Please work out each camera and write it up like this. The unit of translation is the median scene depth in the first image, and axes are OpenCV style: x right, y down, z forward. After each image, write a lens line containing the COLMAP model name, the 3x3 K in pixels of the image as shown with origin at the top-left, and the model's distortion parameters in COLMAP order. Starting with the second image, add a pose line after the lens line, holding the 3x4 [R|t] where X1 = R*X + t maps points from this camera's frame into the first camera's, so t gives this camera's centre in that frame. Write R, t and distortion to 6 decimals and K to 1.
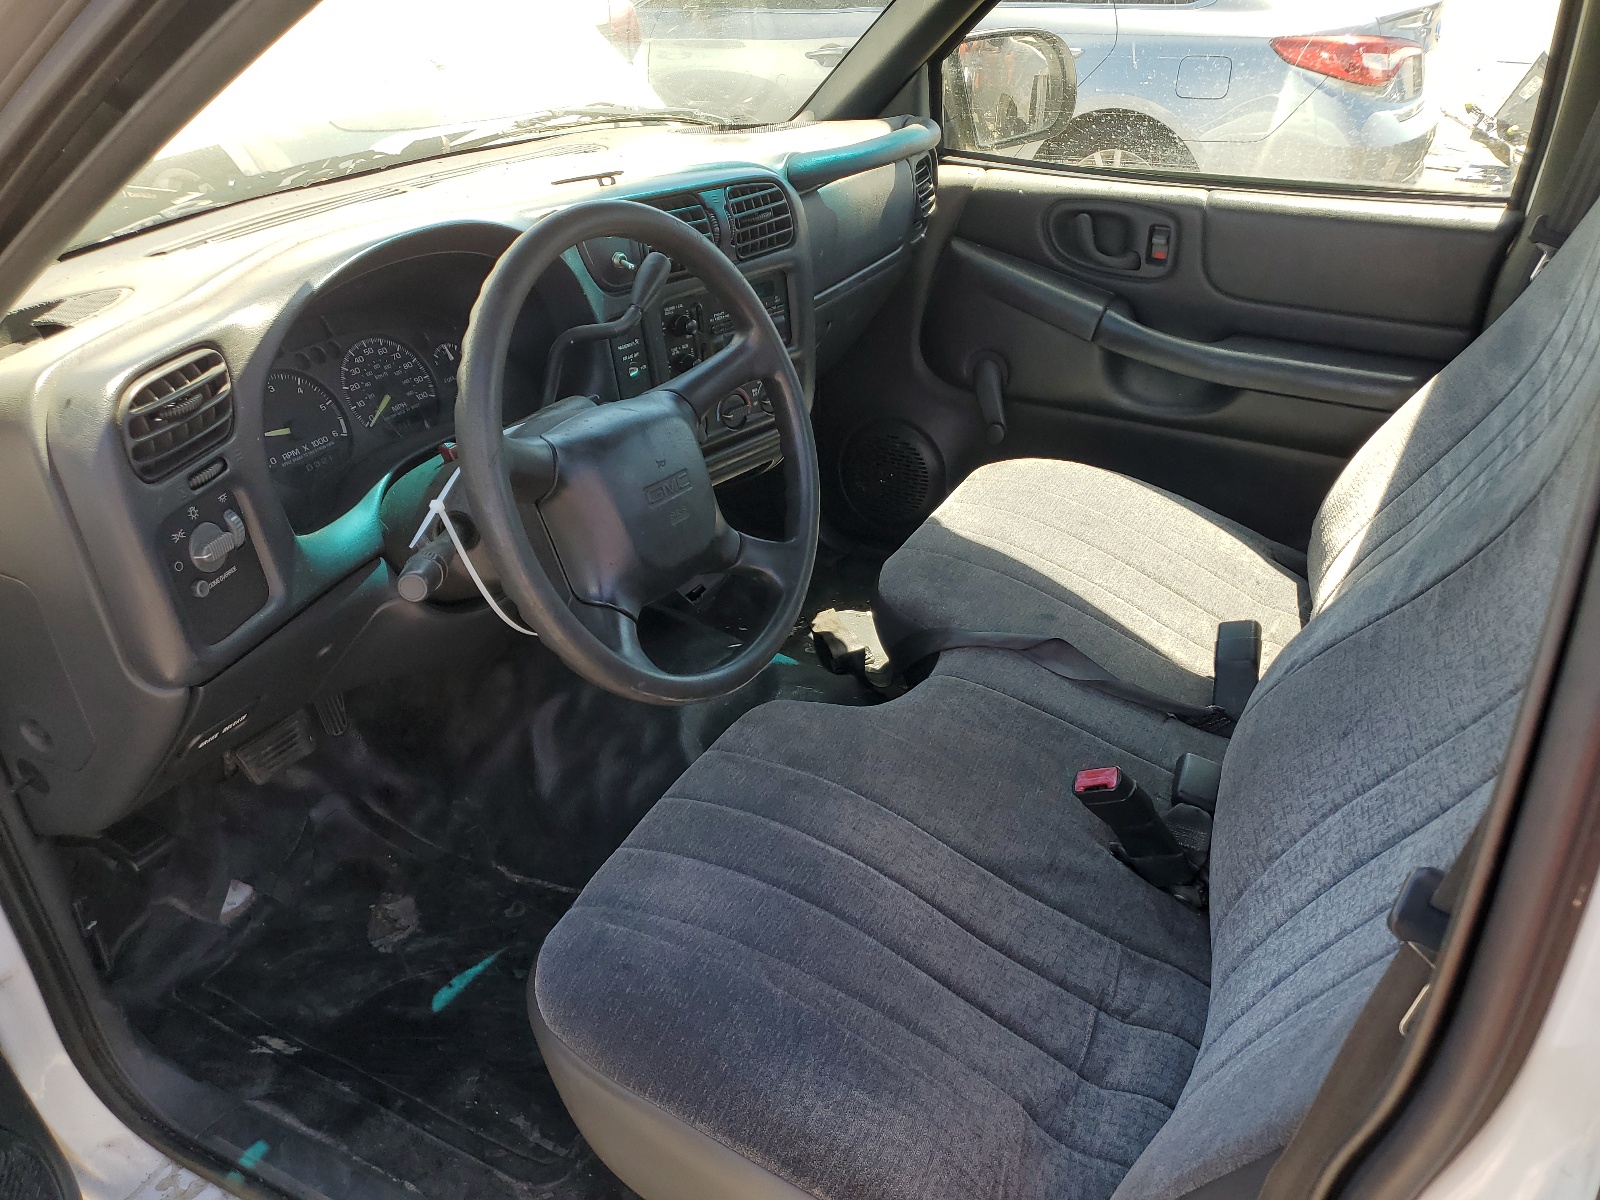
lens RADIAL K [[1218.7, 0, 800.0], [0, 1218.7, 600.0], [0, 0, 1]] dist [0.003273, 0.049405]
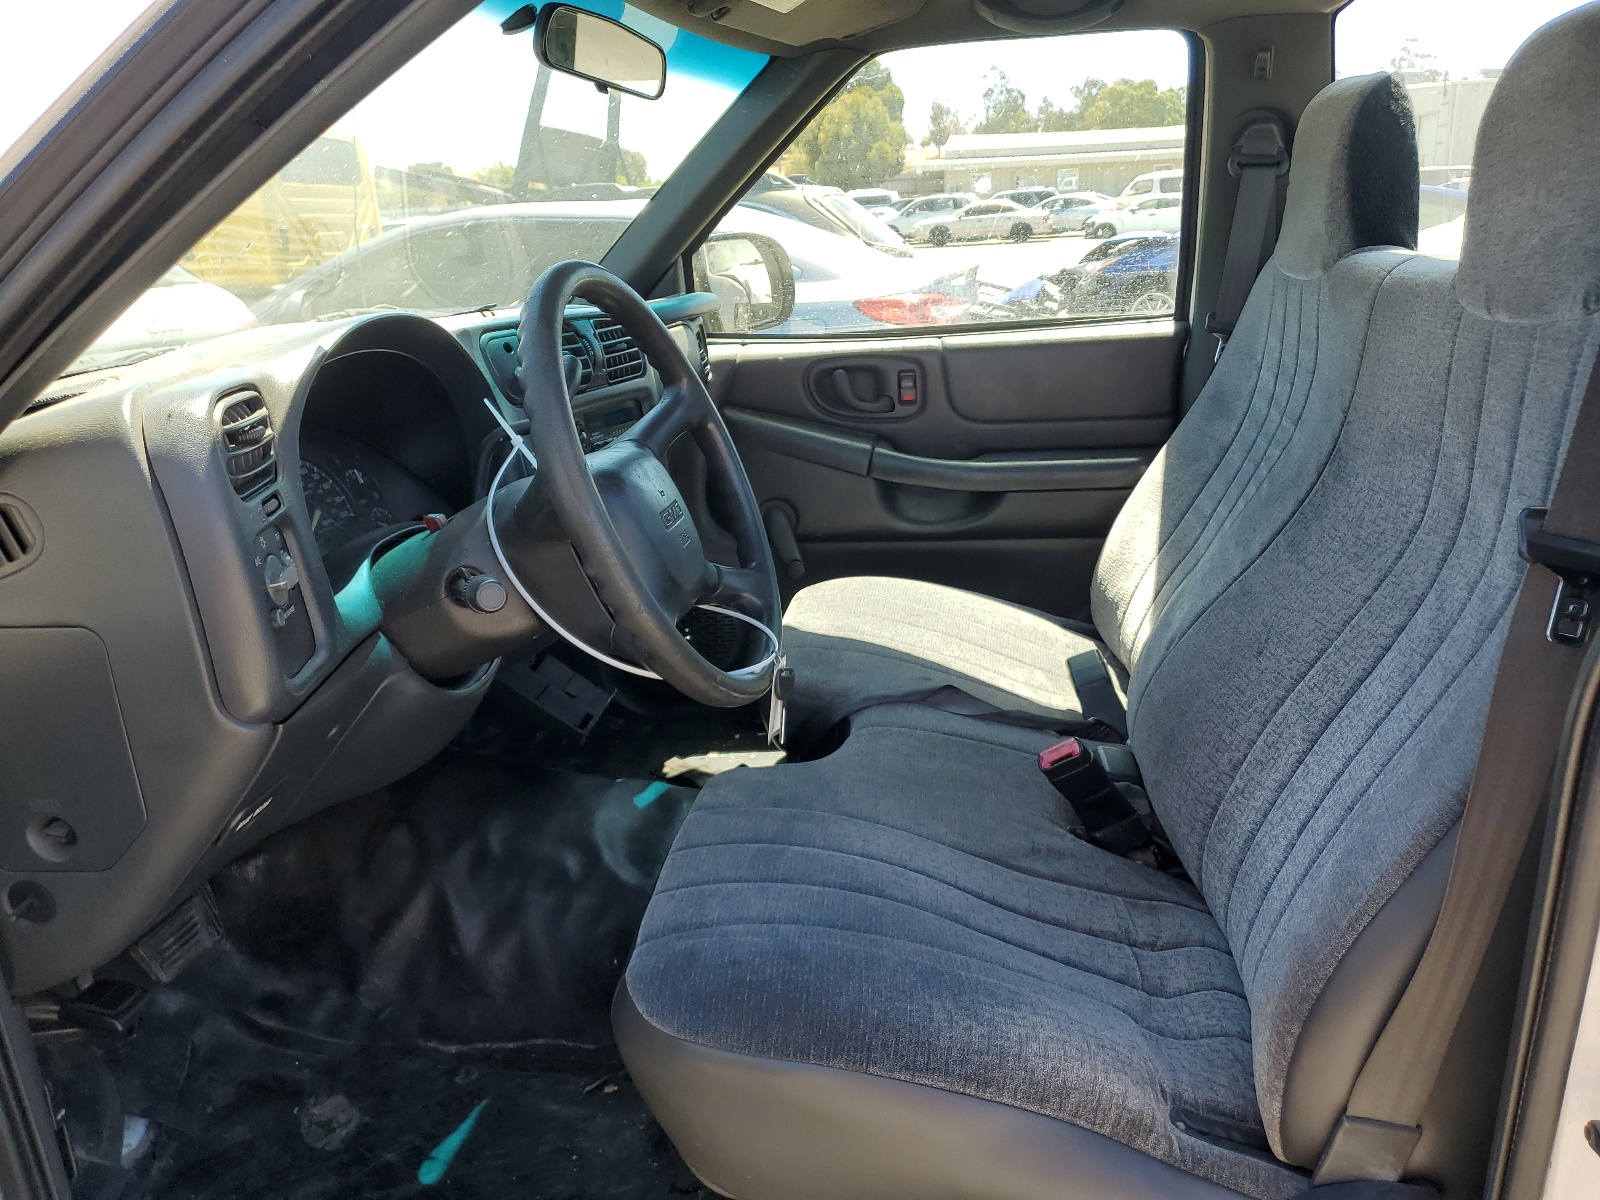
lens RADIAL K [[1207.3, 0, 800.0], [0, 1207.3, 600.0], [0, 0, 1]] dist [0.047035, -0.120016]
pose [[0.946767, -0.134909, 0.292289, -0.213784], [0.196989, 0.960907, -0.194560, 0.137303], [-0.254614, 0.241780, 0.936330, 0.000014]]
